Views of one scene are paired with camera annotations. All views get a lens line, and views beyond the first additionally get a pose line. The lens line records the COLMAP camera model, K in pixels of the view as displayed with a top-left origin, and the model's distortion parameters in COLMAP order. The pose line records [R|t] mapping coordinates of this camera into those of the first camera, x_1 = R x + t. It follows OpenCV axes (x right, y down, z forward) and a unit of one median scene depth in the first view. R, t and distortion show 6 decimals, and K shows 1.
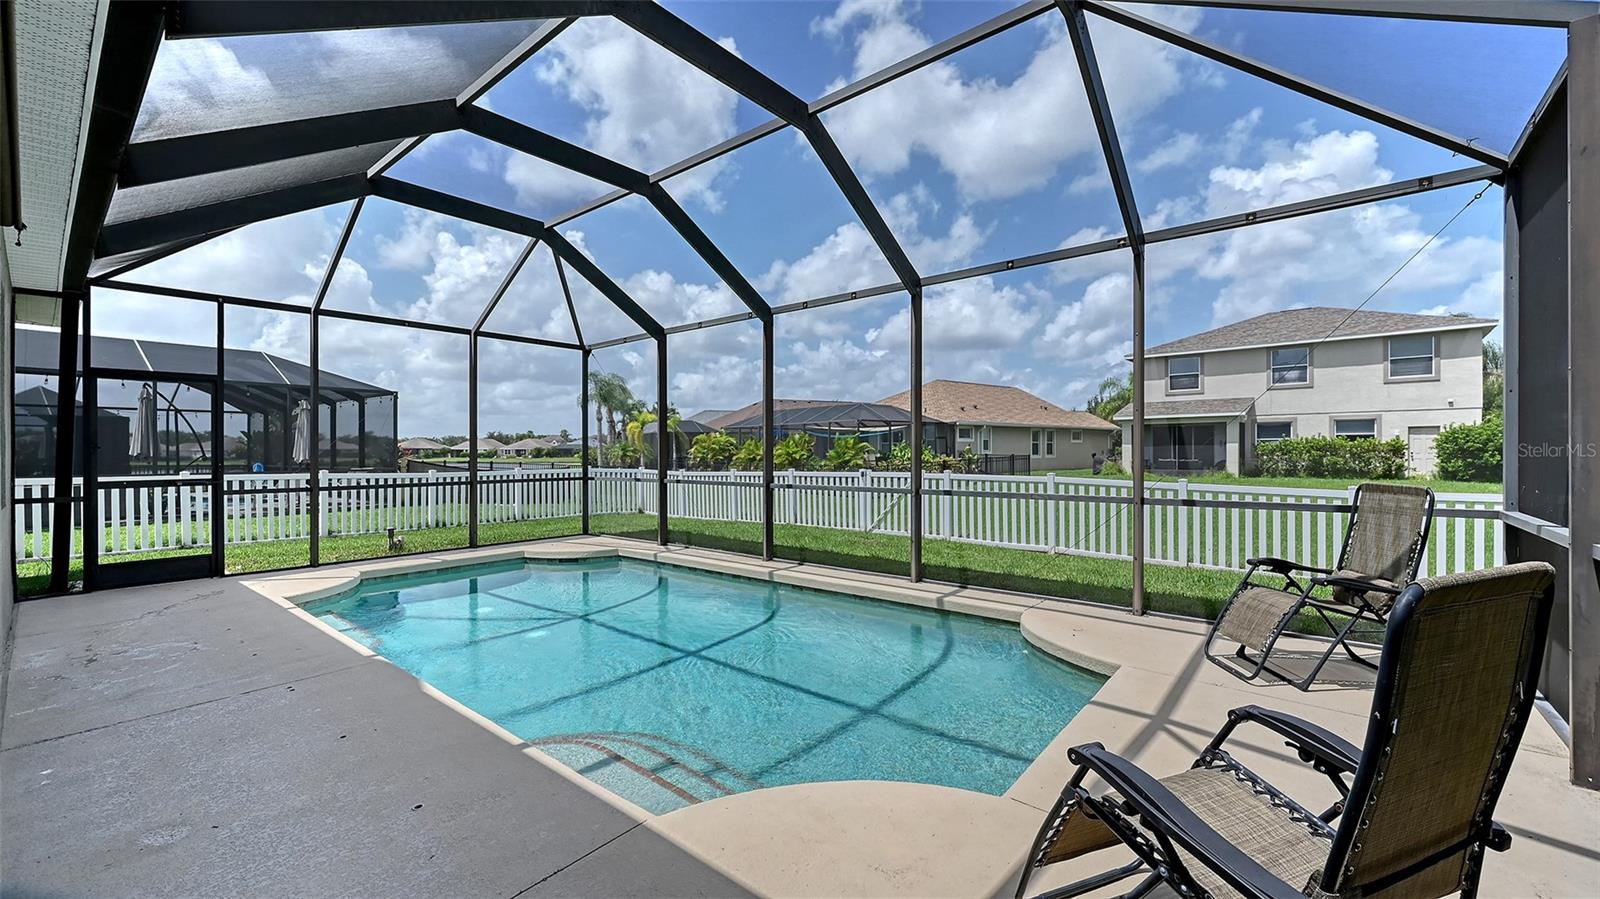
lens RADIAL K [[639.1, 0, 806.1], [0, 639.1, 455.7], [0, 0, 1]] dist [-0.001095, -0.000415]
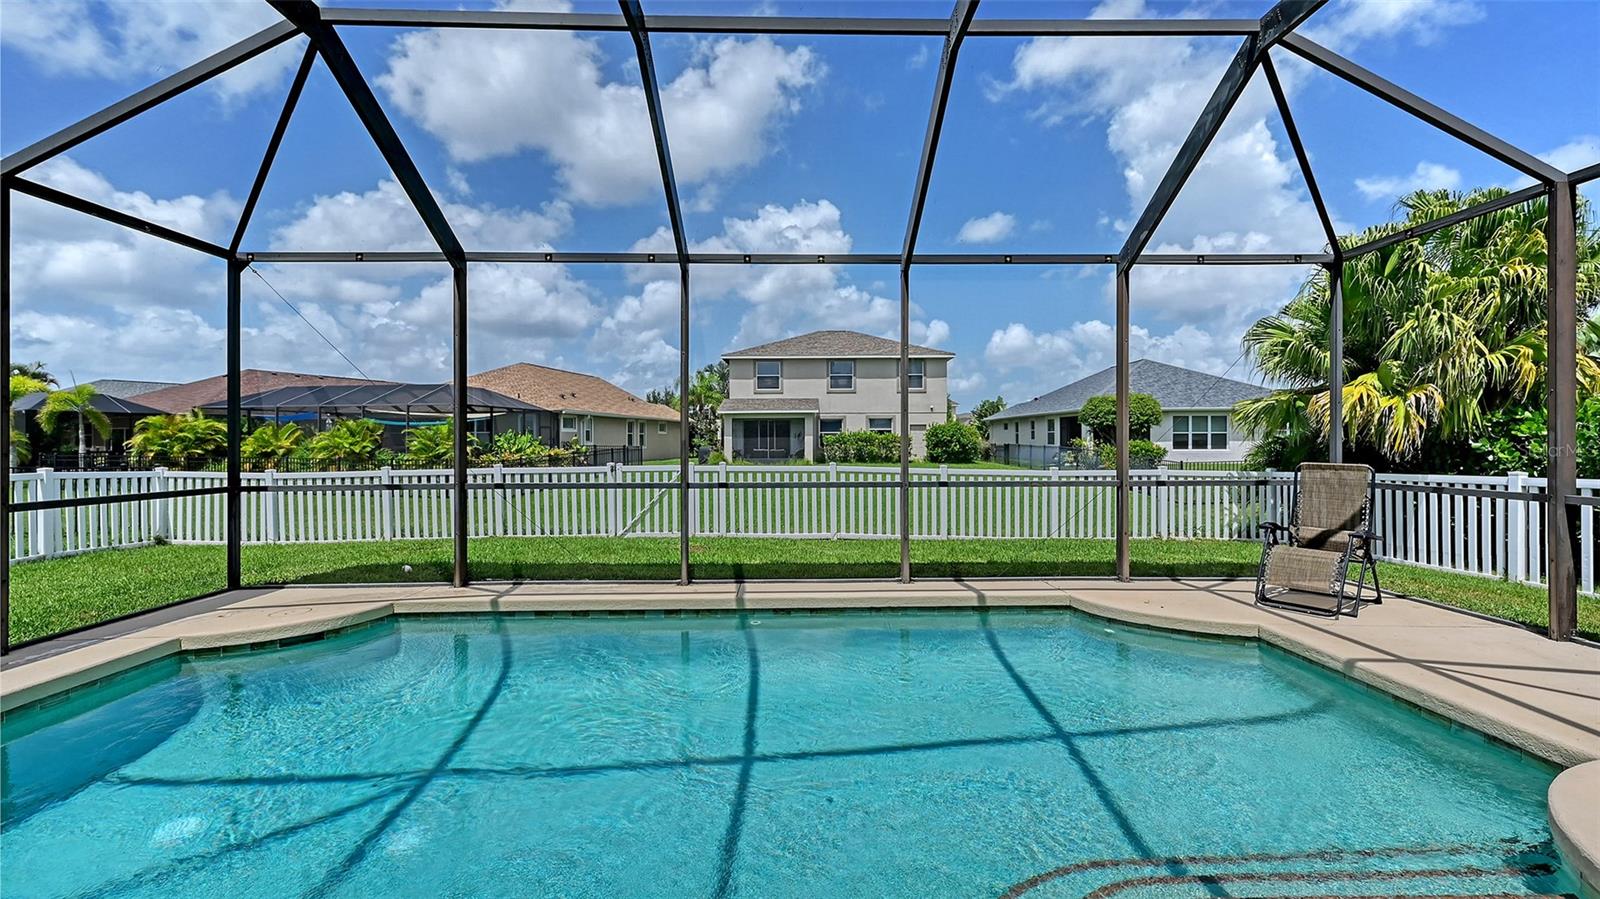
lens RADIAL K [[639.4, 0, 805.1], [0, 639.4, 427.7], [0, 0, 1]] dist [-0.000645, -0.000156]
pose [[0.754615, 0.015491, 0.655985, -0.223801], [0.004815, 0.999564, -0.029144, 0.001015], [-0.656150, 0.025151, 0.754211, 0.165298]]
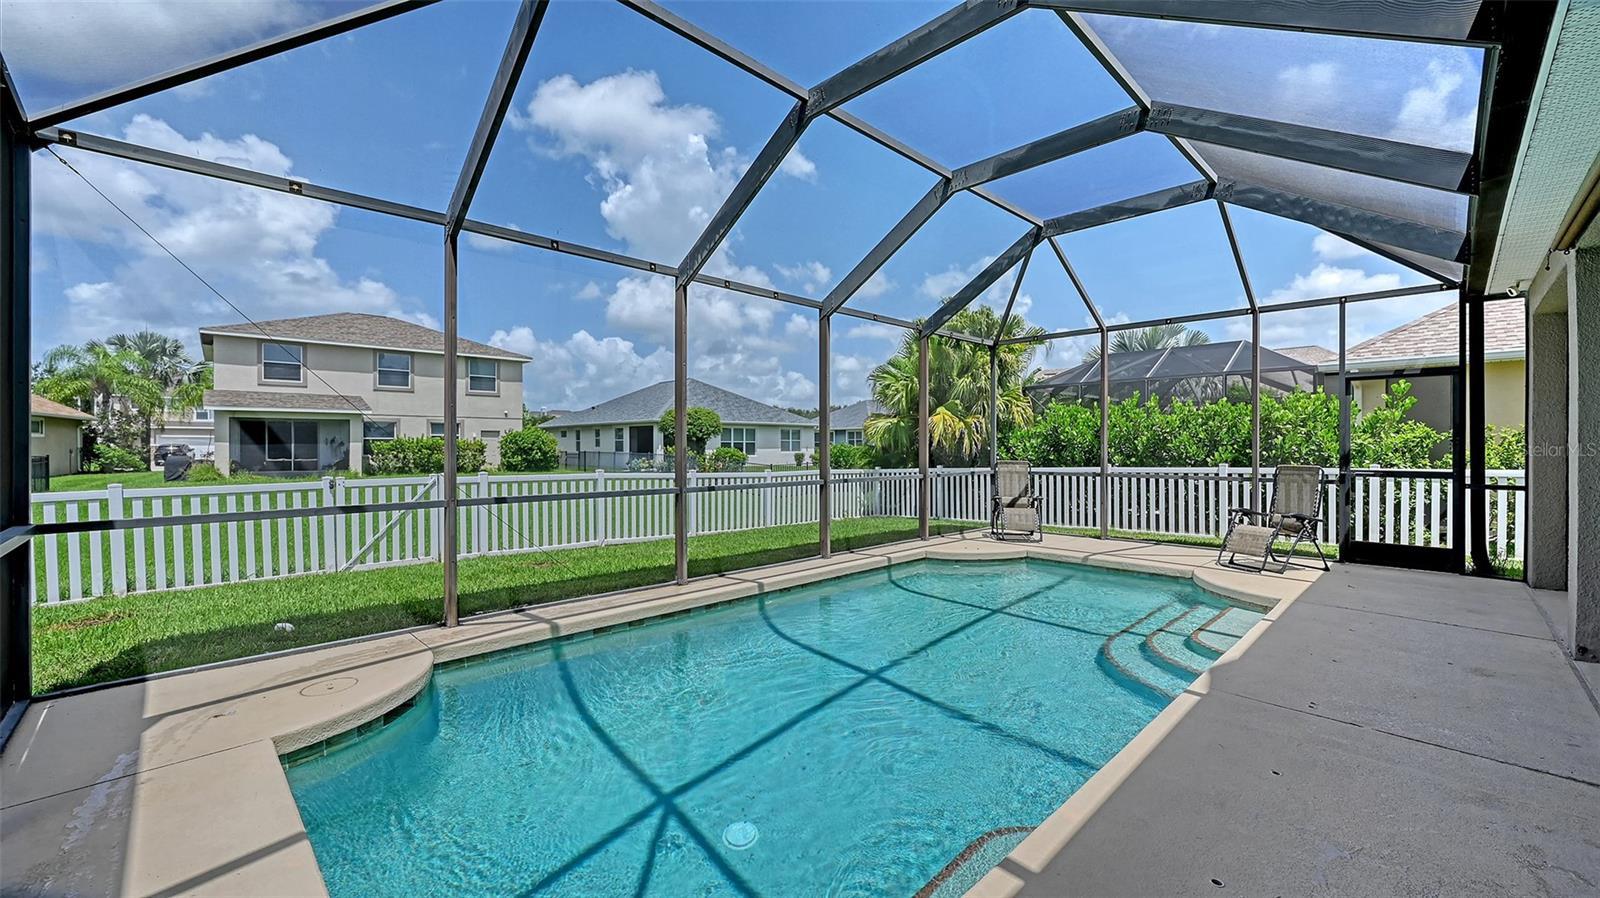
lens RADIAL K [[639.1, 0, 806.1], [0, 639.1, 455.2], [0, 0, 1]] dist [-0.001095, -0.000415]
pose [[0.086182, -0.008696, 0.996242, -0.432289], [0.009292, 0.999925, 0.007924, -0.001295], [-0.996236, 0.008574, 0.086256, 0.397408]]
